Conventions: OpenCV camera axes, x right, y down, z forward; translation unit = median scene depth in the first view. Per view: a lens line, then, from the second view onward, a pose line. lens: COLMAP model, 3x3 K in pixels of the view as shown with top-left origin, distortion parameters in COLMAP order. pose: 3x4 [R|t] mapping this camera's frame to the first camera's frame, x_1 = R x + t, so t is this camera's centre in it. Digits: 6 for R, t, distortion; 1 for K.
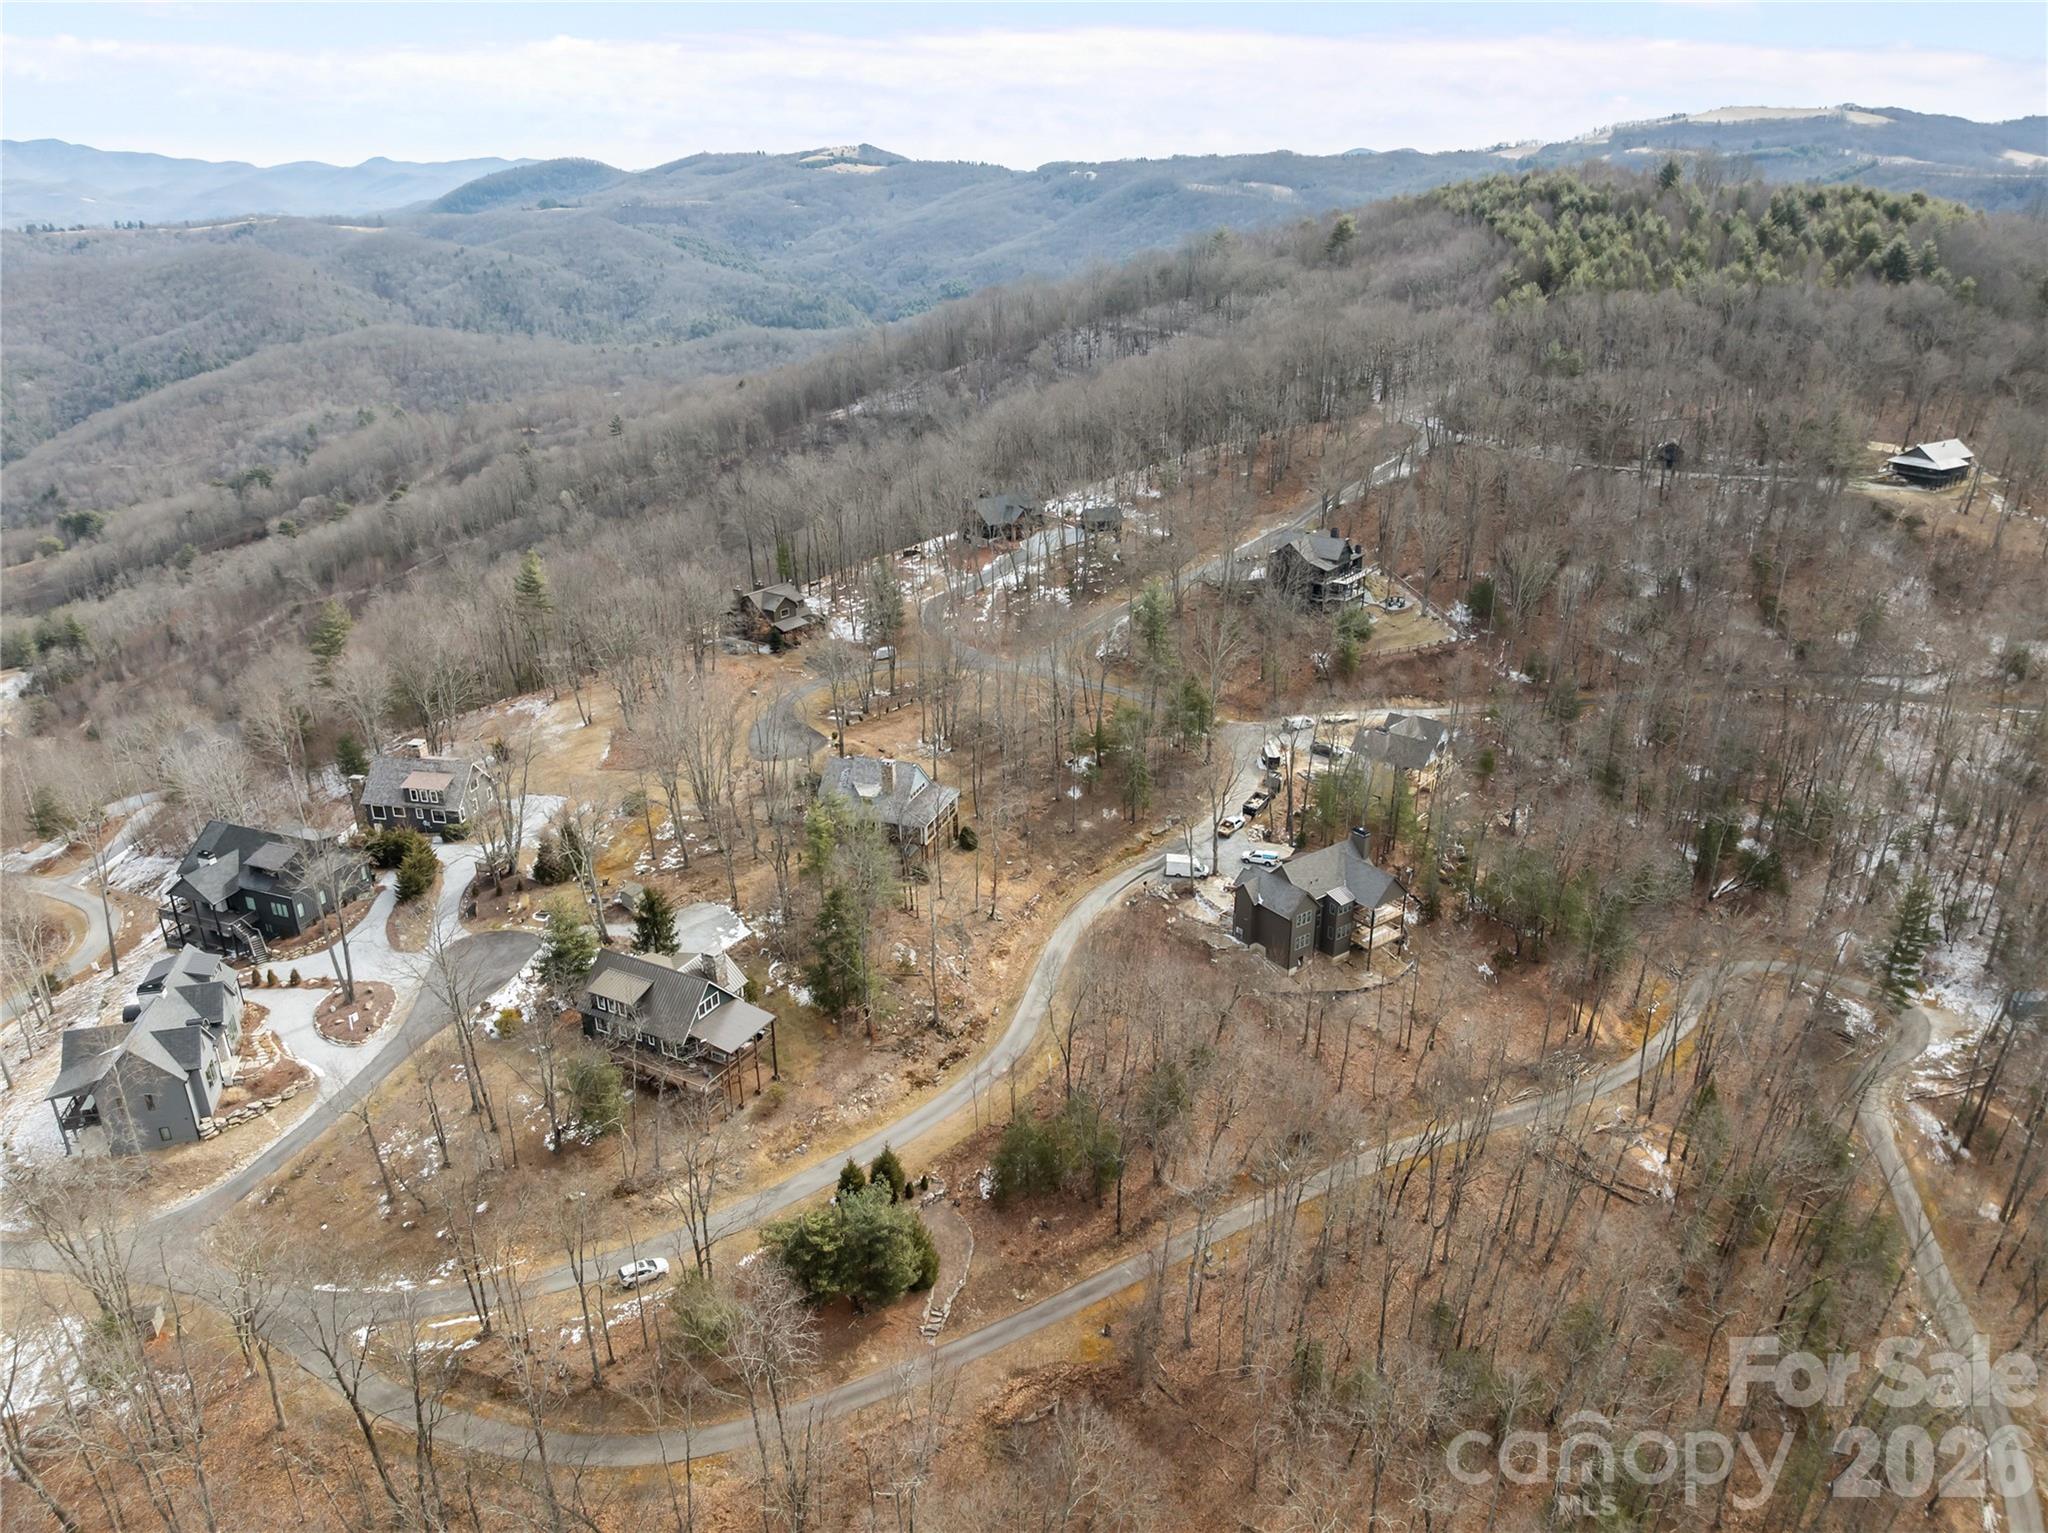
lens RADIAL K [[1438.4, 0, 1027.6], [0, 1438.4, 771.9], [0, 0, 1]] dist [-0.042657, 0.010045]
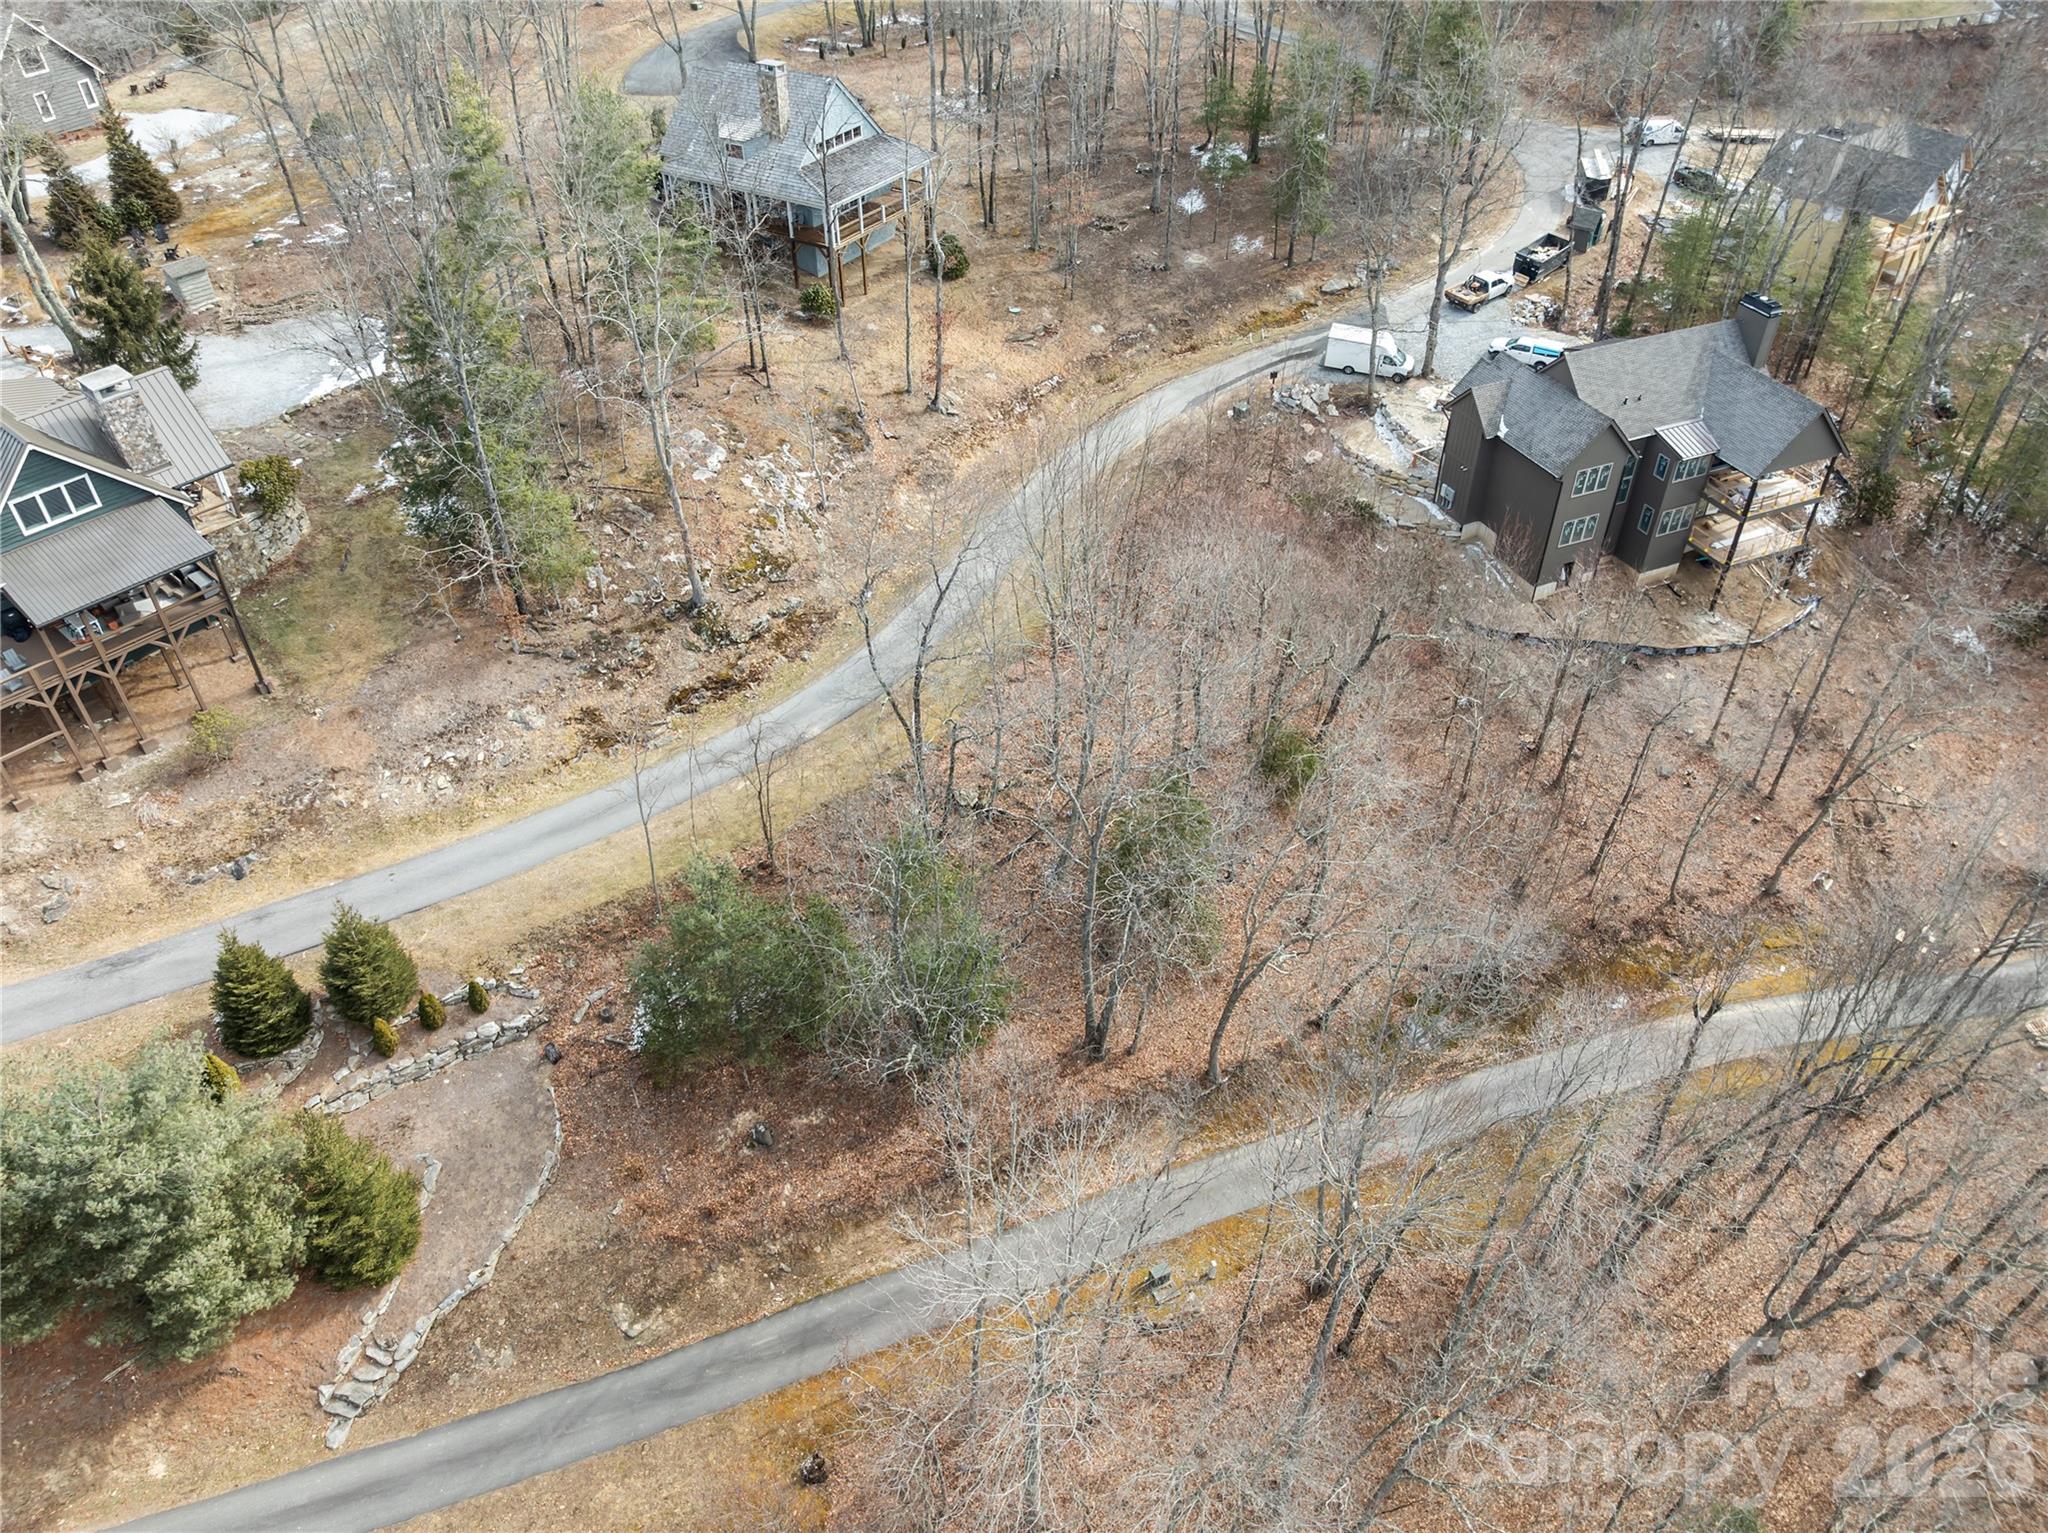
lens RADIAL K [[1438.4, 0, 1028.9], [0, 1438.4, 771.0], [0, 0, 1]] dist [-0.042657, 0.010045]
pose [[0.975383, 0.144205, -0.166832, 0.097688], [-0.088340, 0.948709, 0.303558, 0.062116], [0.202050, -0.281347, 0.938094, 0.468045]]
